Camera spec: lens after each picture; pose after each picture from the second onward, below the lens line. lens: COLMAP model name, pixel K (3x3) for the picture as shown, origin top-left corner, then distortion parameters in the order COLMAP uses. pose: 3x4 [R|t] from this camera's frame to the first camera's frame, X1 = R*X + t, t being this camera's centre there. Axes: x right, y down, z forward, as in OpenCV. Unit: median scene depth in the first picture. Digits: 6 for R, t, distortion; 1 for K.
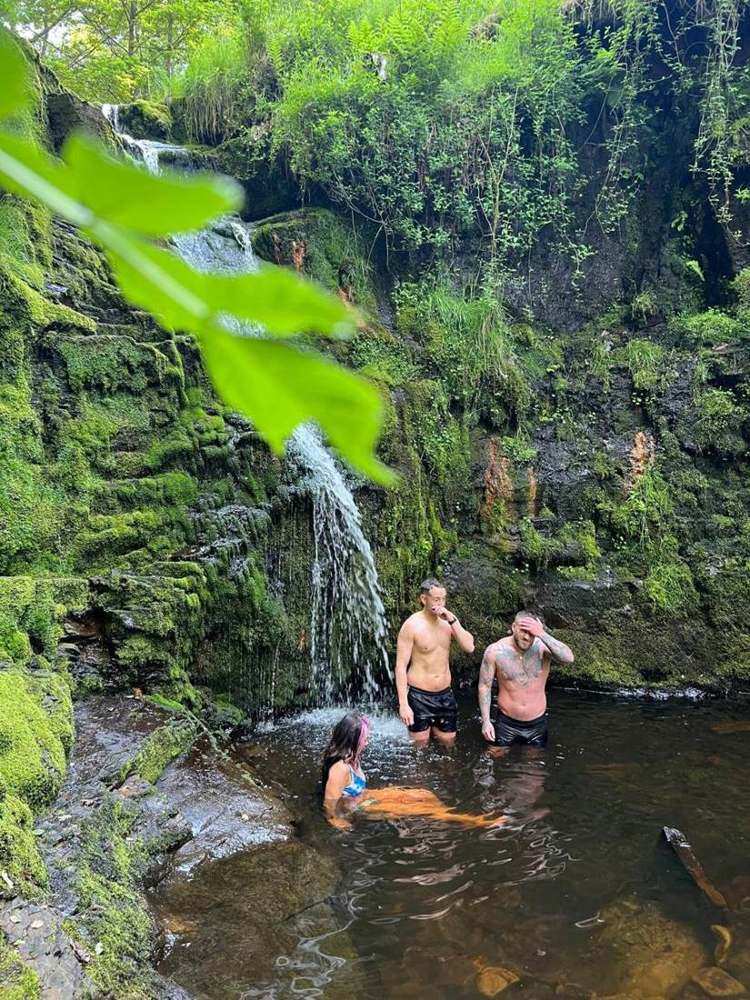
lens RADIAL K [[753.0, 0, 374.4], [0, 753.0, 497.9], [0, 0, 1]] dist [0.035388, -0.036102]
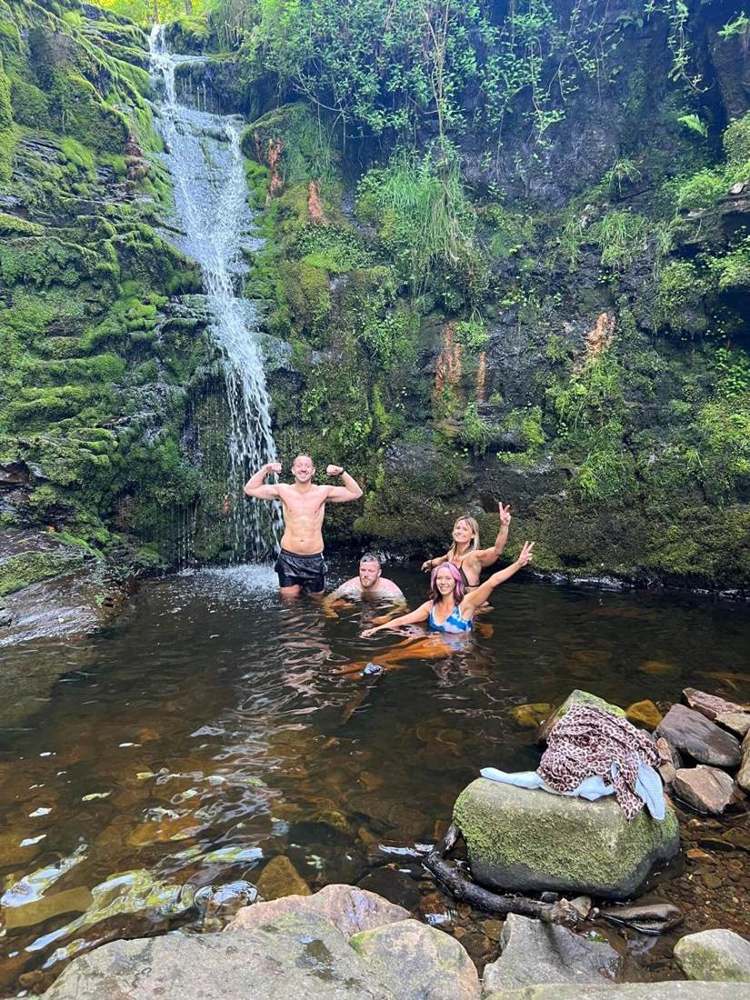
lens RADIAL K [[753.0, 0, 374.3], [0, 753.0, 492.8], [0, 0, 1]] dist [0.035388, -0.036102]
pose [[0.948882, 0.043903, -0.312563, 0.419061], [-0.009943, 0.993945, 0.109426, 0.039007], [0.315475, -0.100724, 0.943573, -0.003850]]
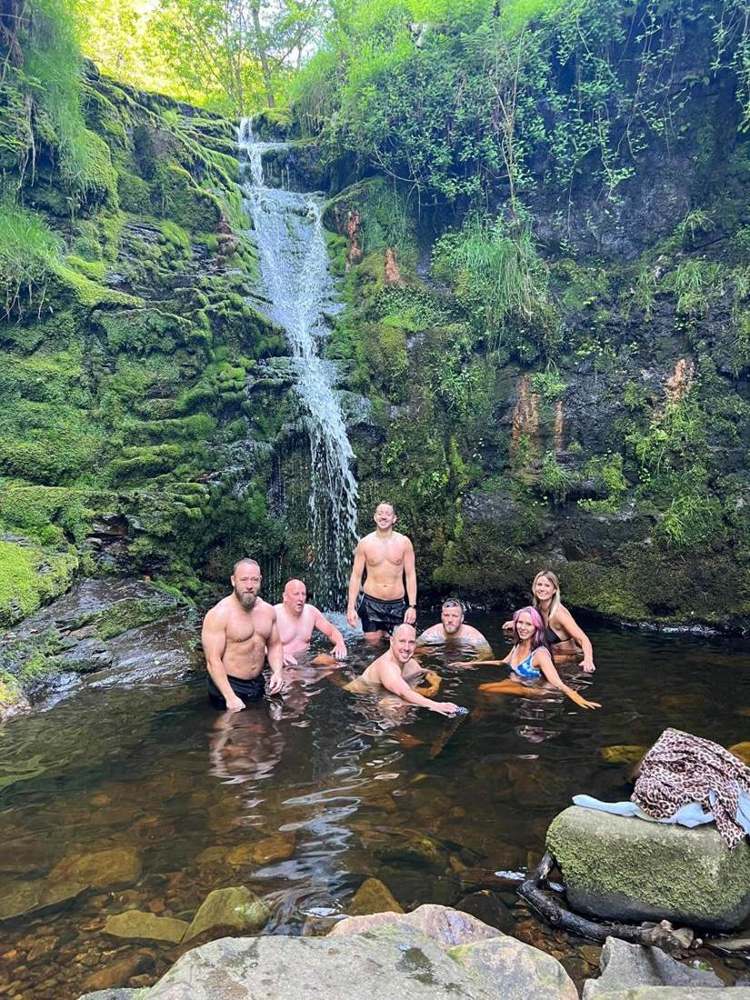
lens RADIAL K [[753.0, 0, 371.7], [0, 753.0, 492.6], [0, 0, 1]] dist [0.035388, -0.036102]
pose [[0.911714, 0.000354, -0.410825, 0.420920], [0.010995, 0.999620, 0.025262, 0.055834], [0.410678, -0.027548, 0.911364, -0.025506]]
